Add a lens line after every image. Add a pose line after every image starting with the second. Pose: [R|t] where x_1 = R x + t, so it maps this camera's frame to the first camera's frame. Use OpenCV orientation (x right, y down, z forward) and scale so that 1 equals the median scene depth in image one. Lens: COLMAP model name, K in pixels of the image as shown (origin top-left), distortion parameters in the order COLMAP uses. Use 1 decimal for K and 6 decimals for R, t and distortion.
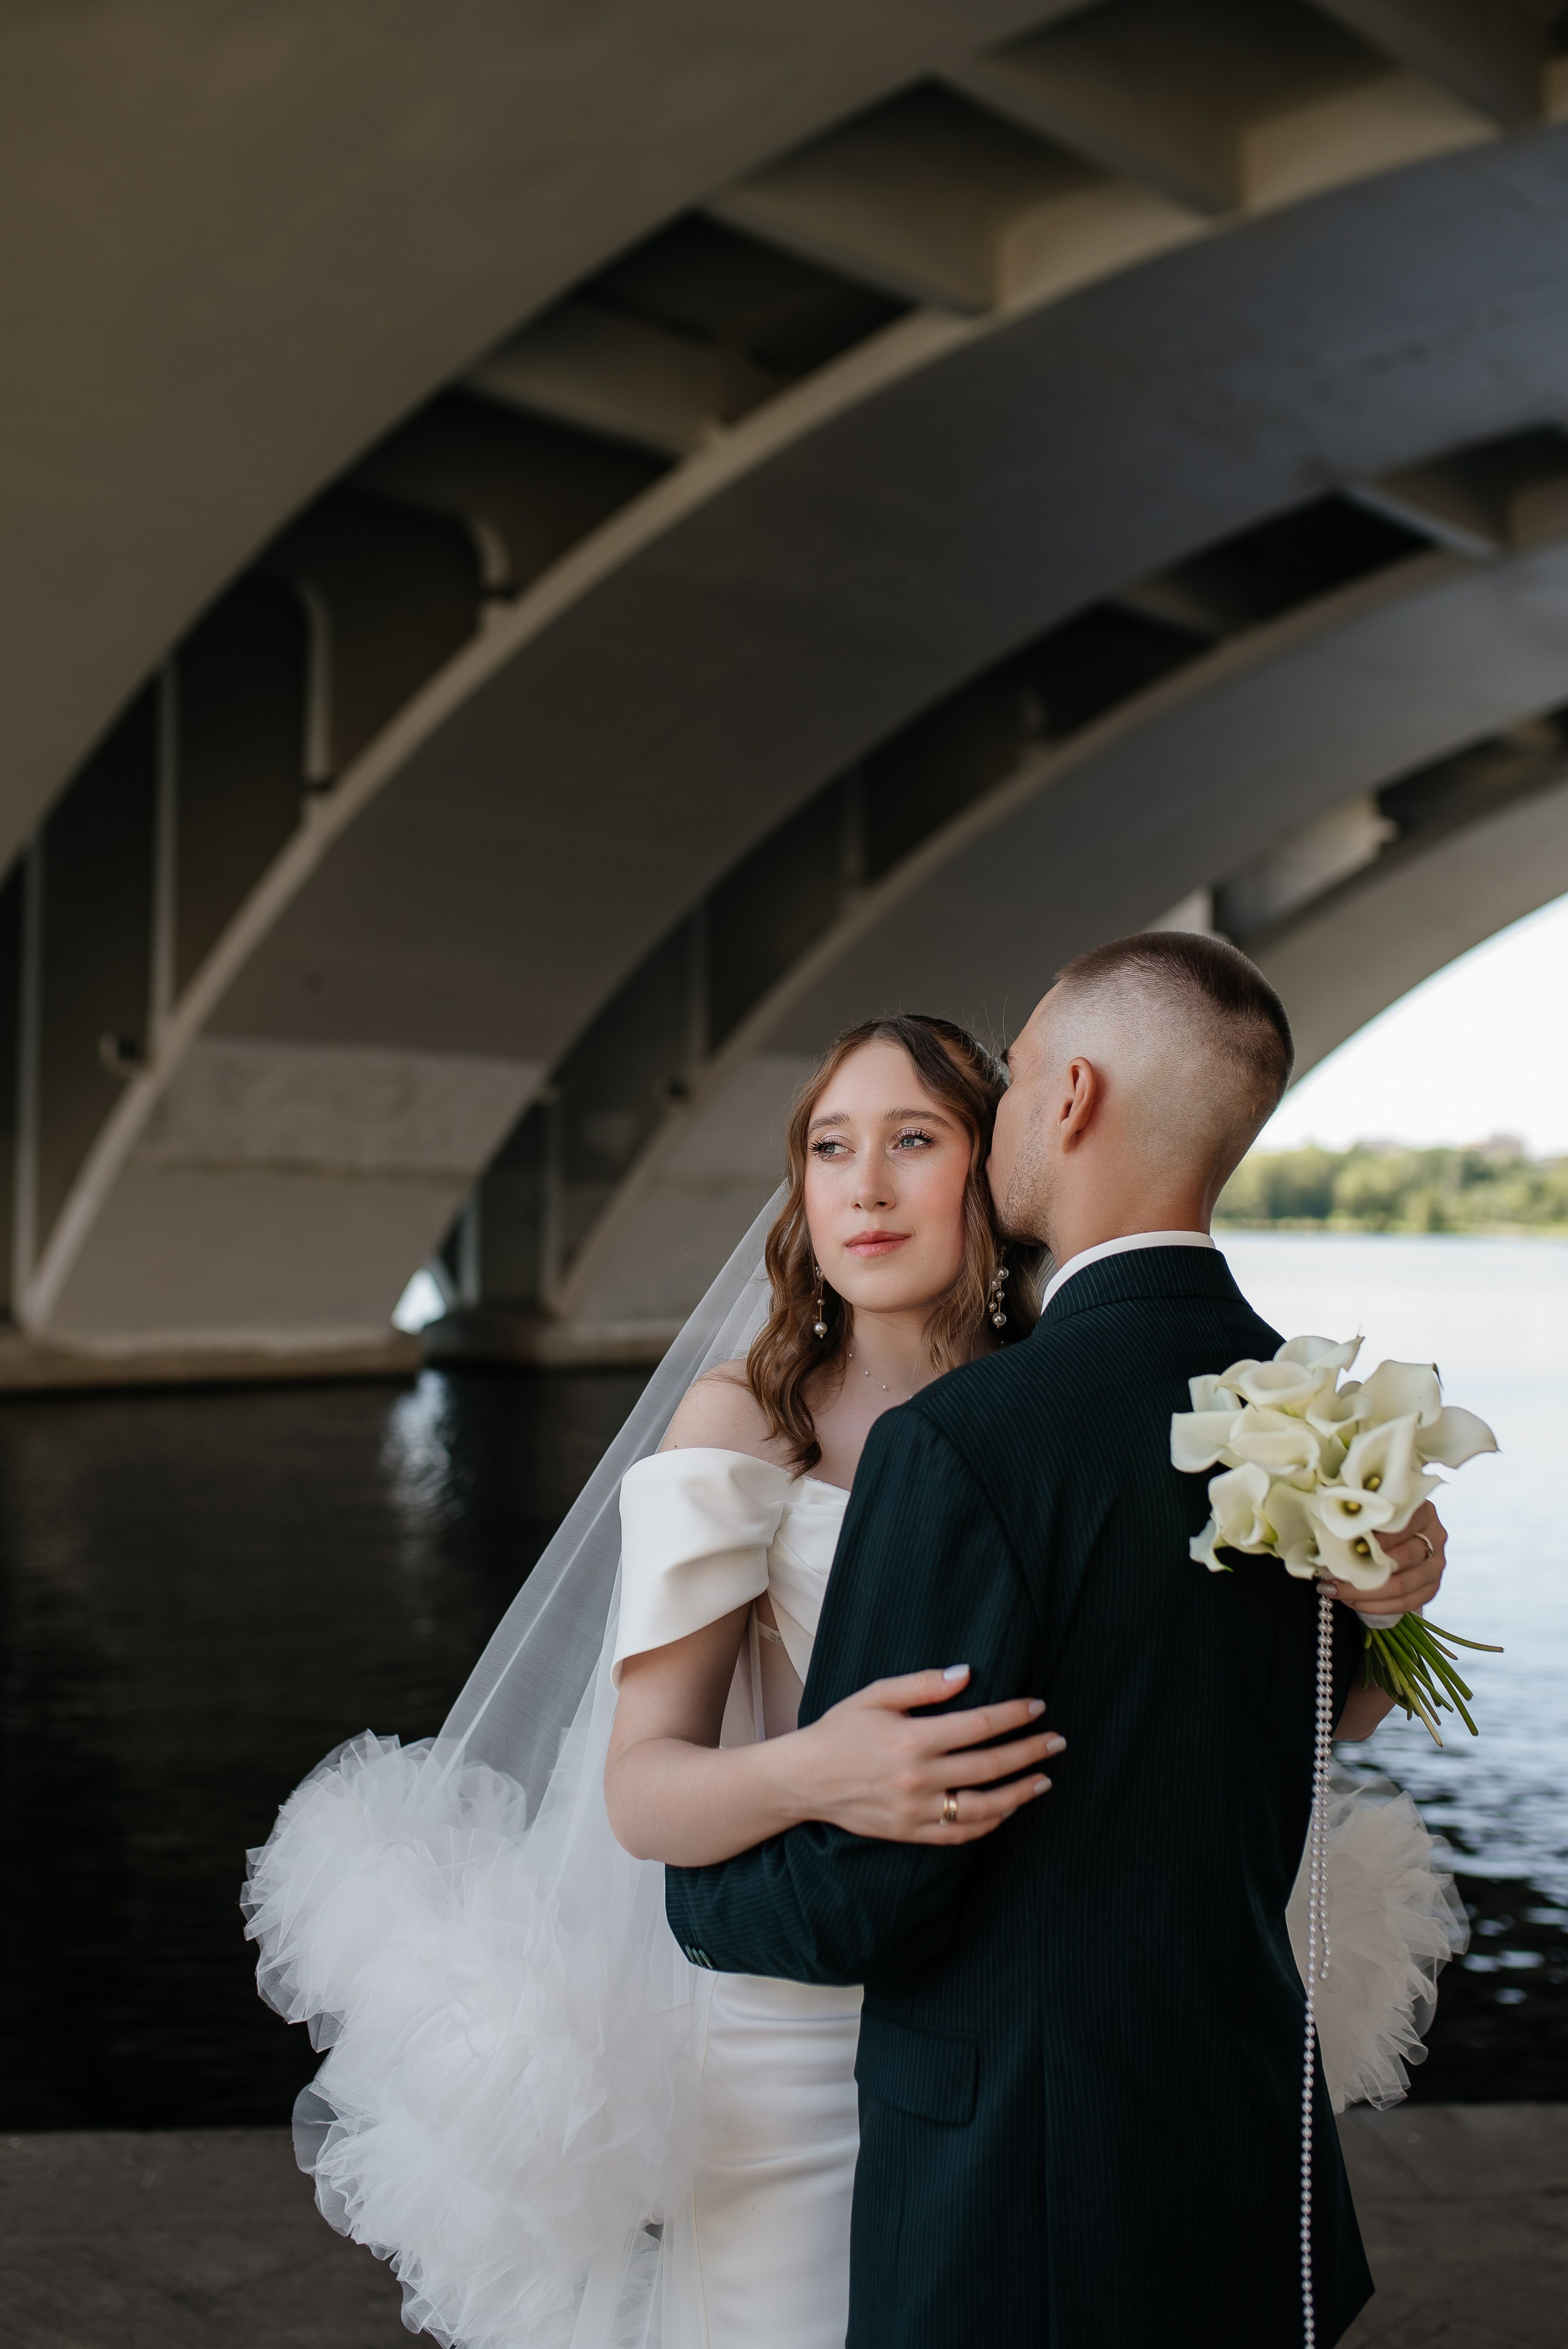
lens RADIAL K [[2330.6, 0, 743.4], [0, 2330.6, 1180.9], [0, 0, 1]] dist [0.016868, 0.007138]
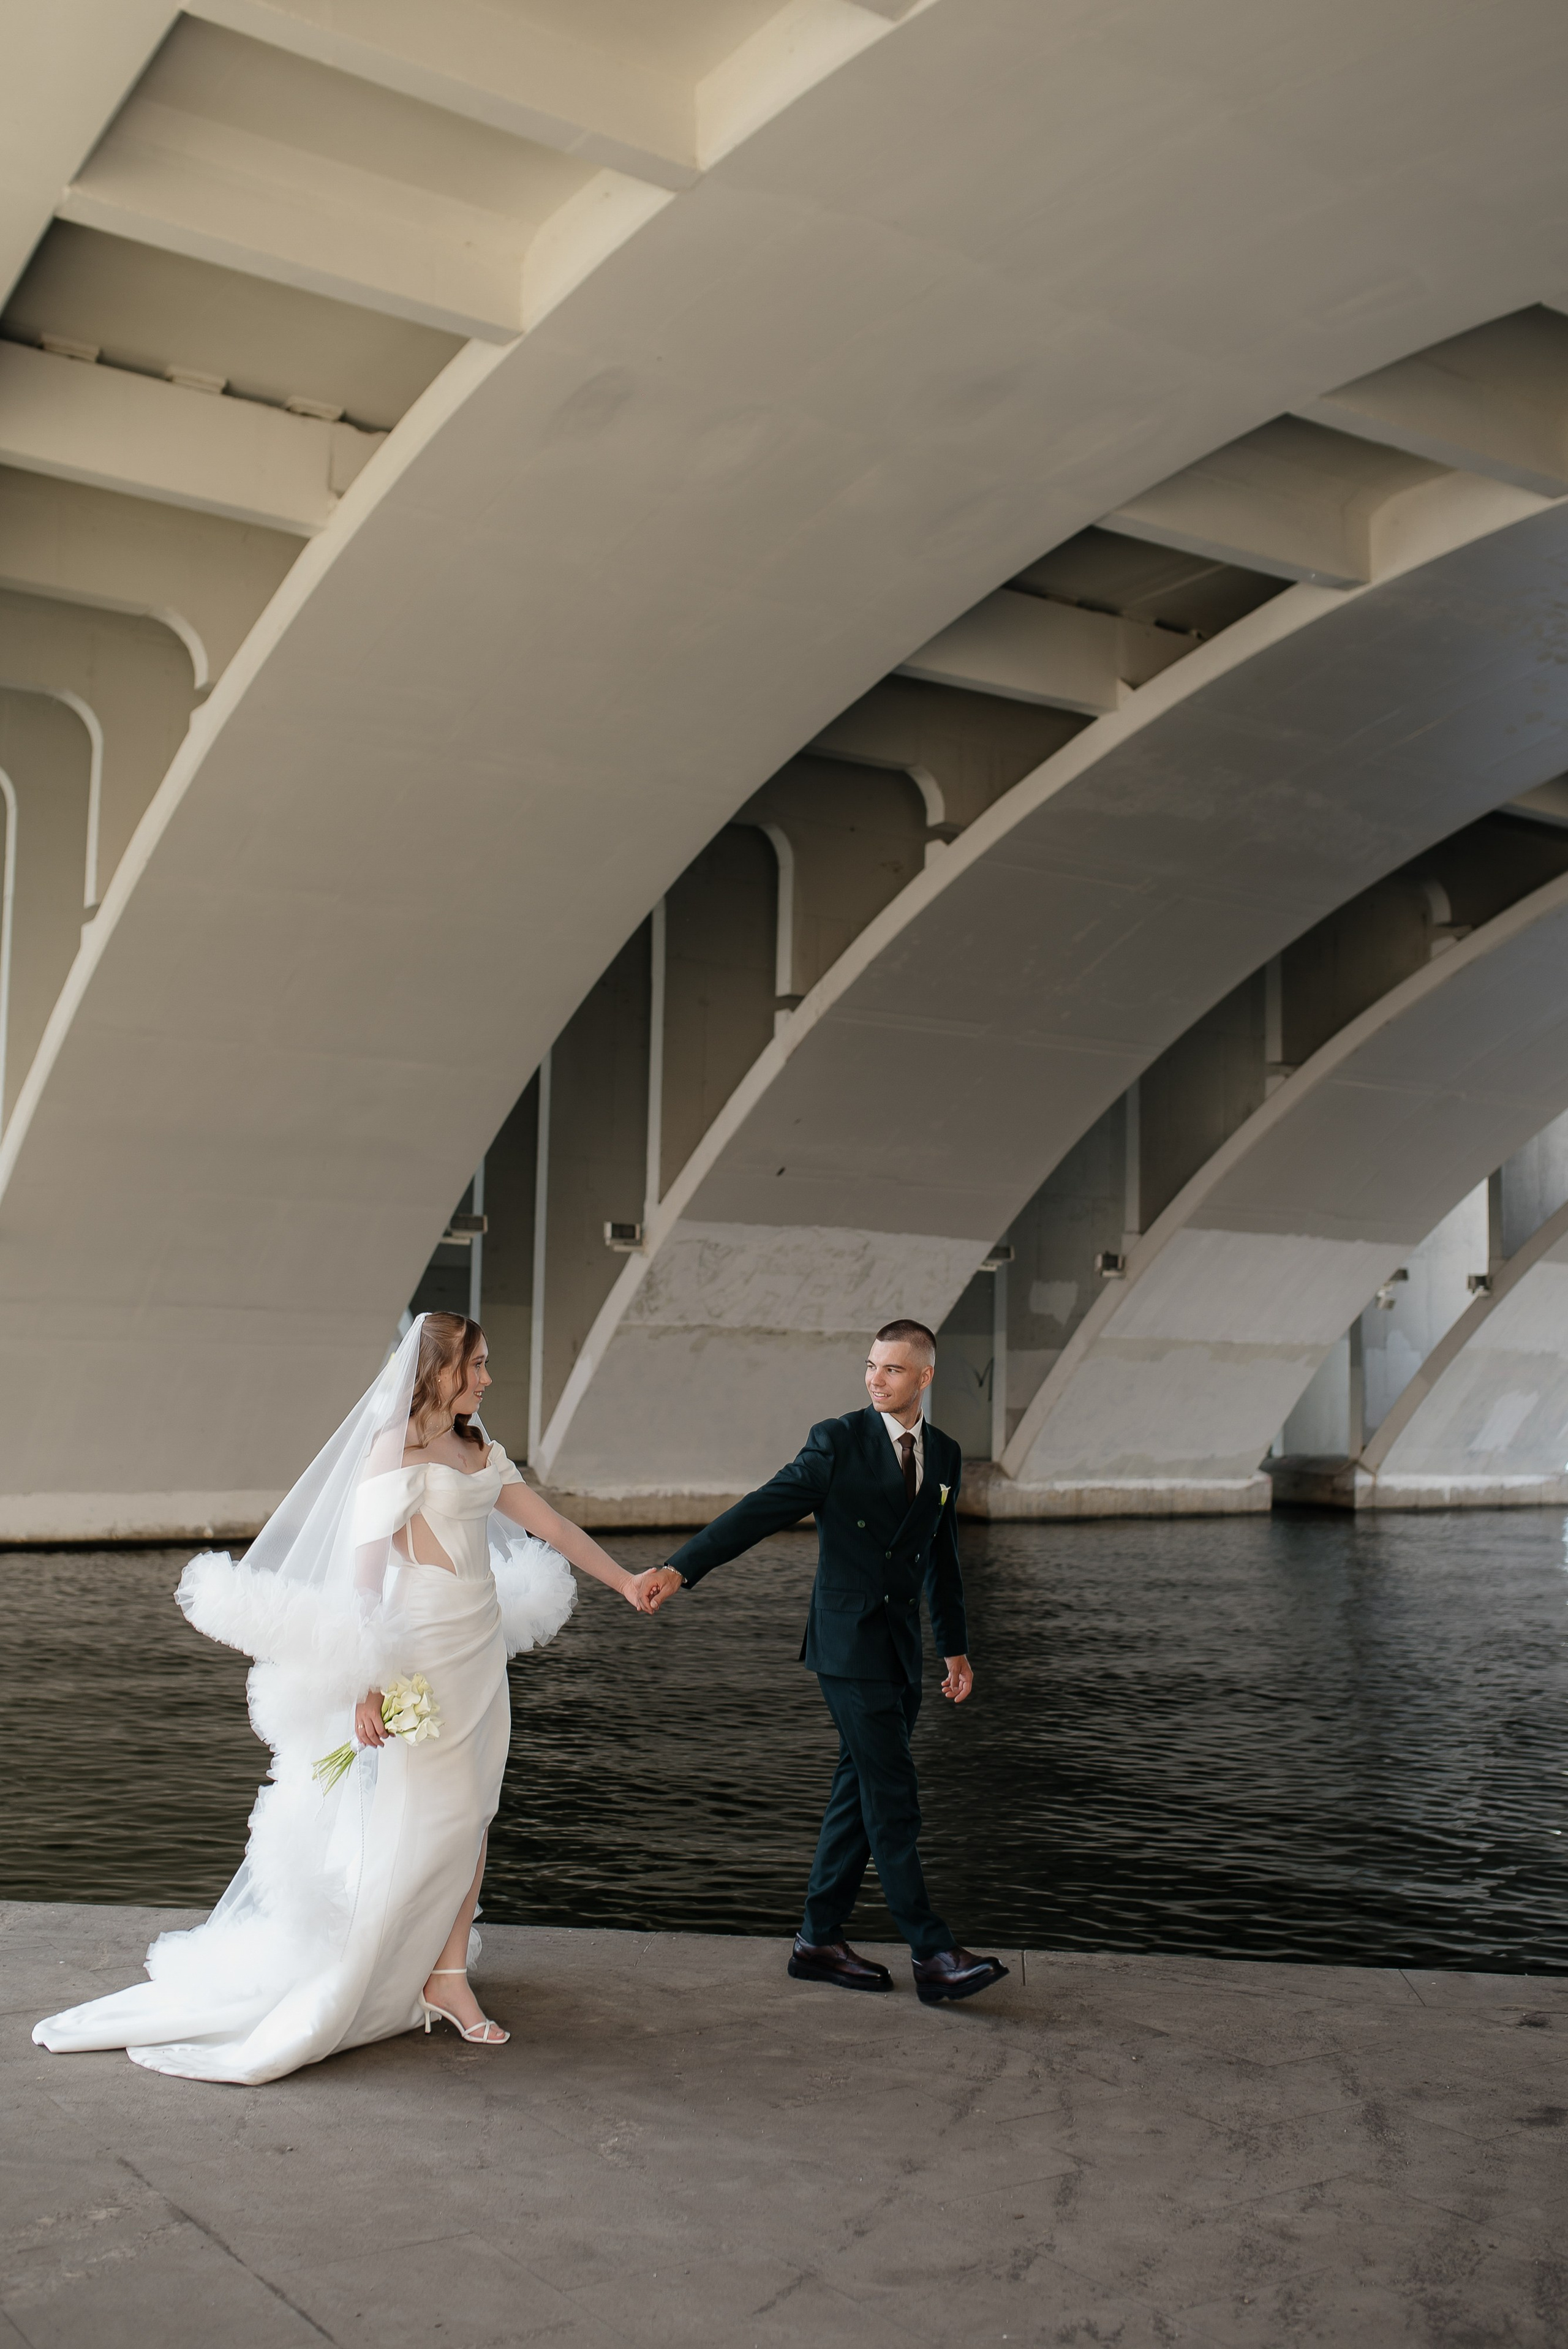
lens RADIAL K [[2399.0, 0, 784.0], [0, 2399.0, 1174.5], [0, 0, 1]] dist [0.013409, 0.015042]
pose [[0.982743, -0.014932, -0.184373, 0.029916], [0.002104, 0.997575, -0.069574, -0.001900], [0.184965, 0.067986, 0.980391, -0.135820]]
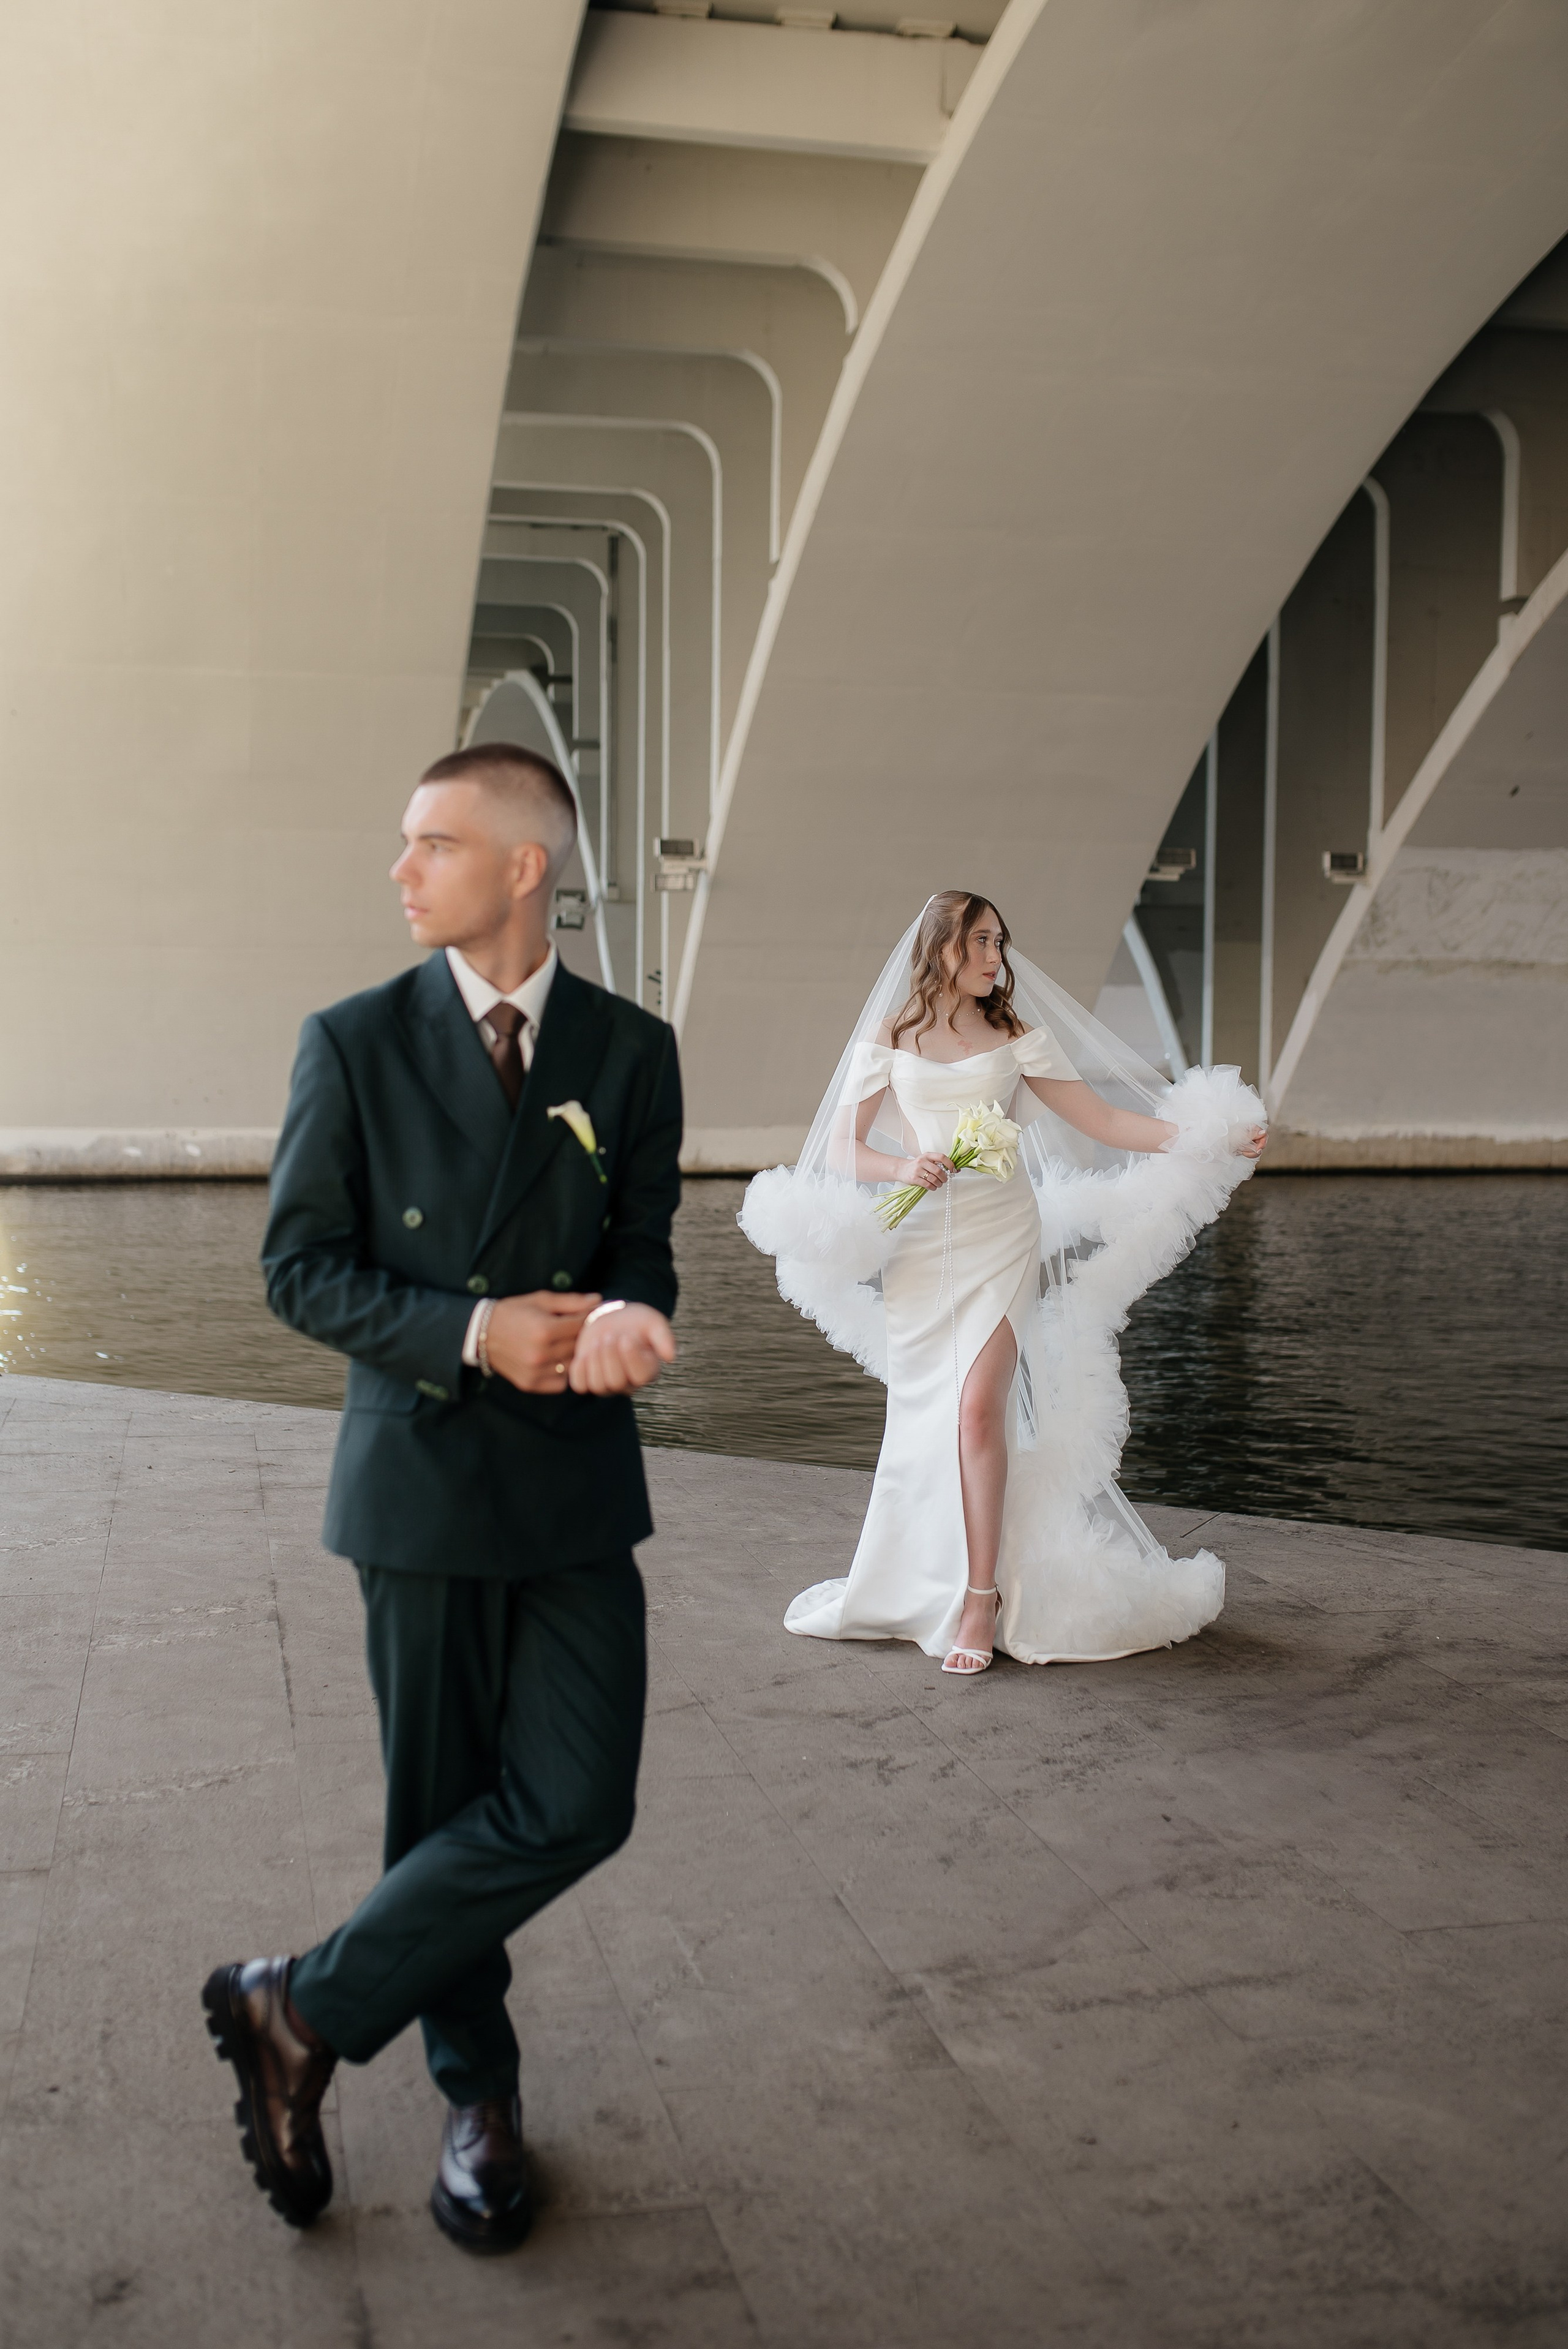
lens RADIAL K [[2459.7, 0, 729.3], [0, 2459.7, 1113.4], [0, 0, 1]] dist [0.031915, -0.000308]
pose [[0.837428, 0.013352, -0.546385, 0.124171], [0.012599, 0.998964, 0.043721, 0.007453], [0.546403, -0.043497, 0.836392, -0.129406]]
